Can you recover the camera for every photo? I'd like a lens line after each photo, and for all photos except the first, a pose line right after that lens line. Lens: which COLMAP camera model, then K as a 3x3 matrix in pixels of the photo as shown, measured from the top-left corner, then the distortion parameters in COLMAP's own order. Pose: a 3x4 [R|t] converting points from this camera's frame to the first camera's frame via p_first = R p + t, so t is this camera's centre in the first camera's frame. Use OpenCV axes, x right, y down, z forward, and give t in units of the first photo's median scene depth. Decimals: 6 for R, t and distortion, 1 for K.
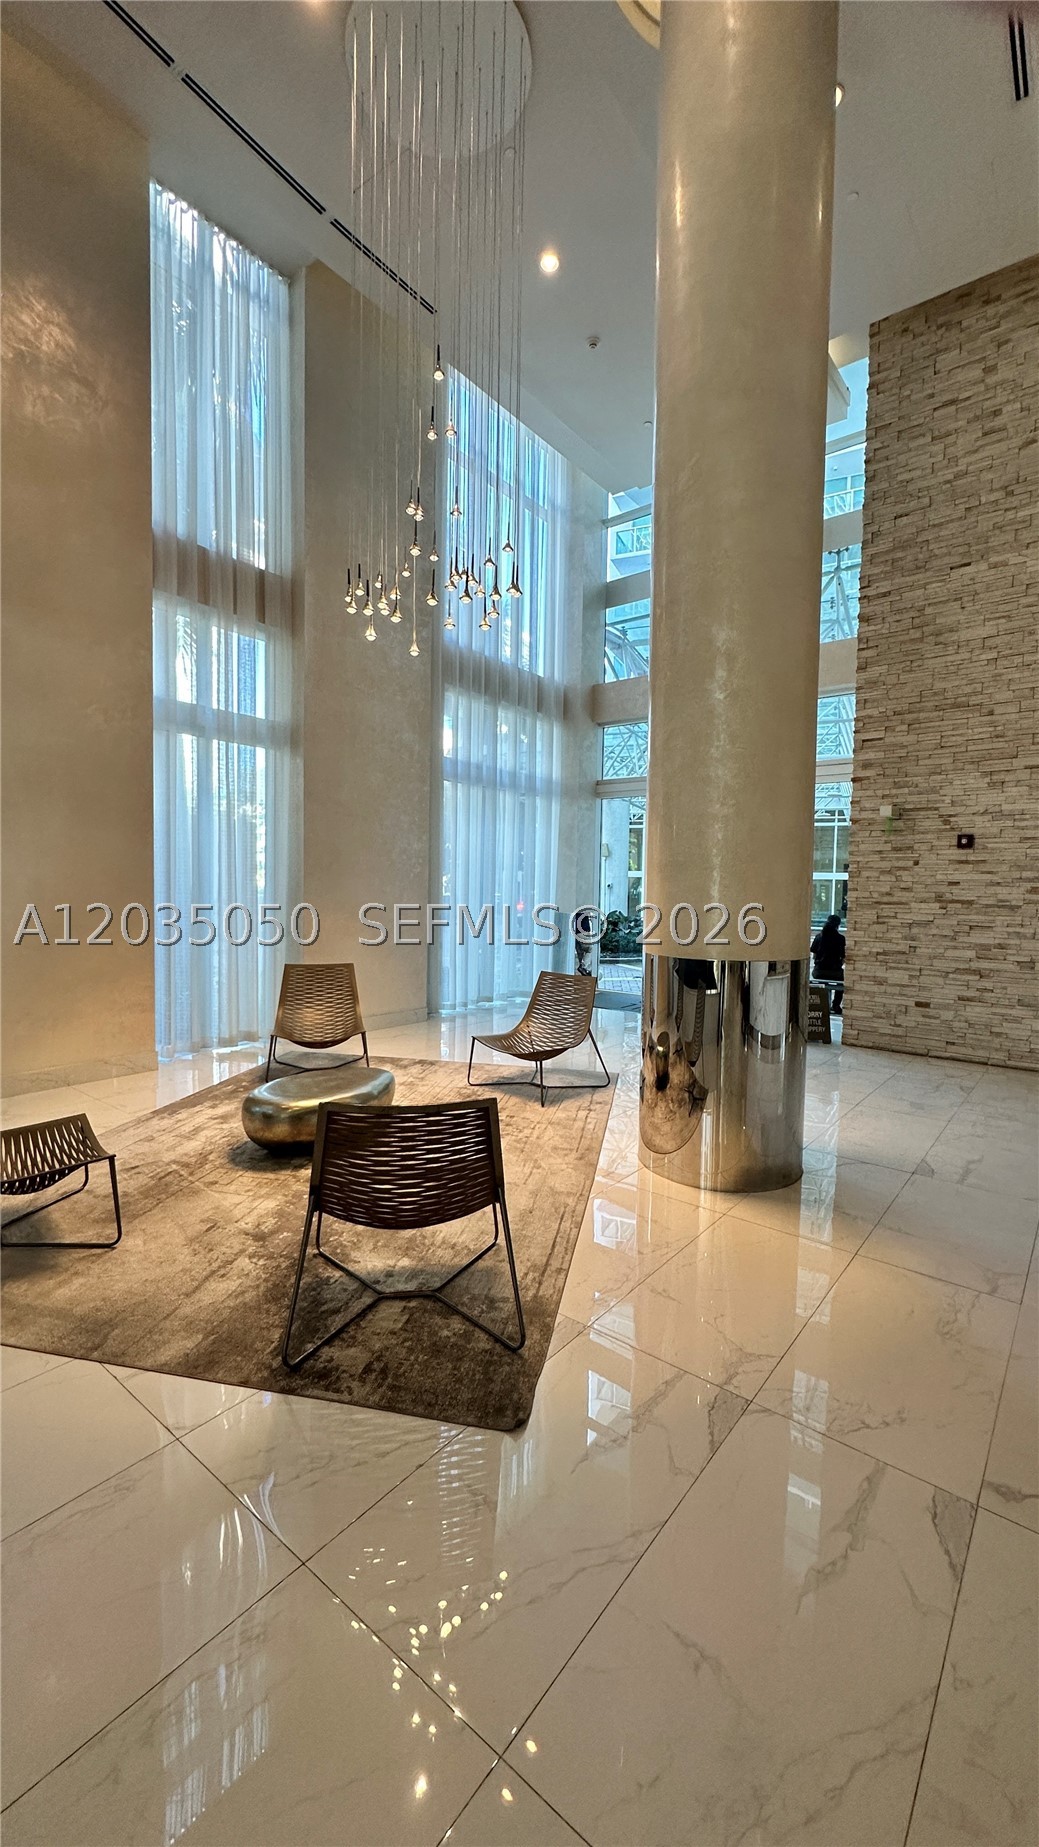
lens RADIAL K [[739.6, 0, 519.5], [0, 739.6, 923.5], [0, 0, 1]] dist [-0.004153, 0.000857]
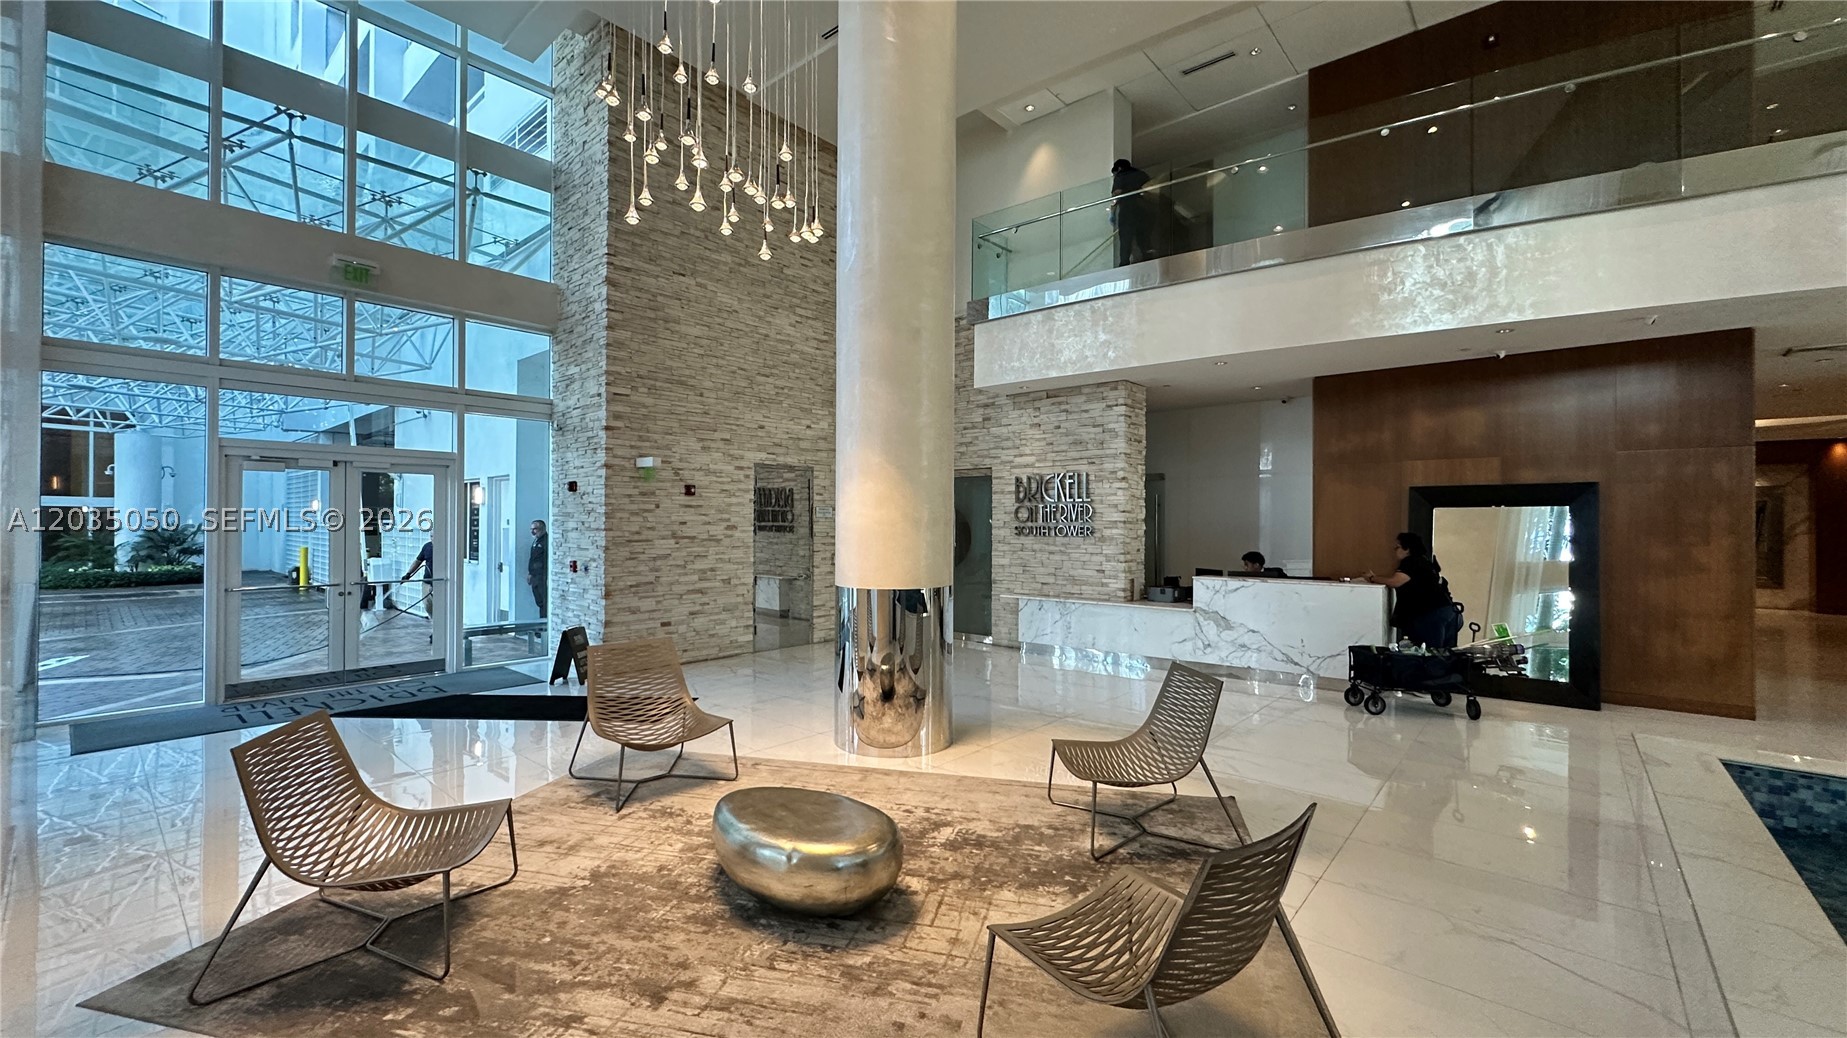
lens RADIAL K [[739.6, 0, 926.7], [0, 739.6, 520.4], [0, 0, 1]] dist [-0.004153, 0.000857]
pose [[0.035297, -0.016085, 0.999247, -0.661093], [0.044400, 0.998908, 0.014511, -0.059305], [-0.998390, 0.043855, 0.035972, 0.543528]]
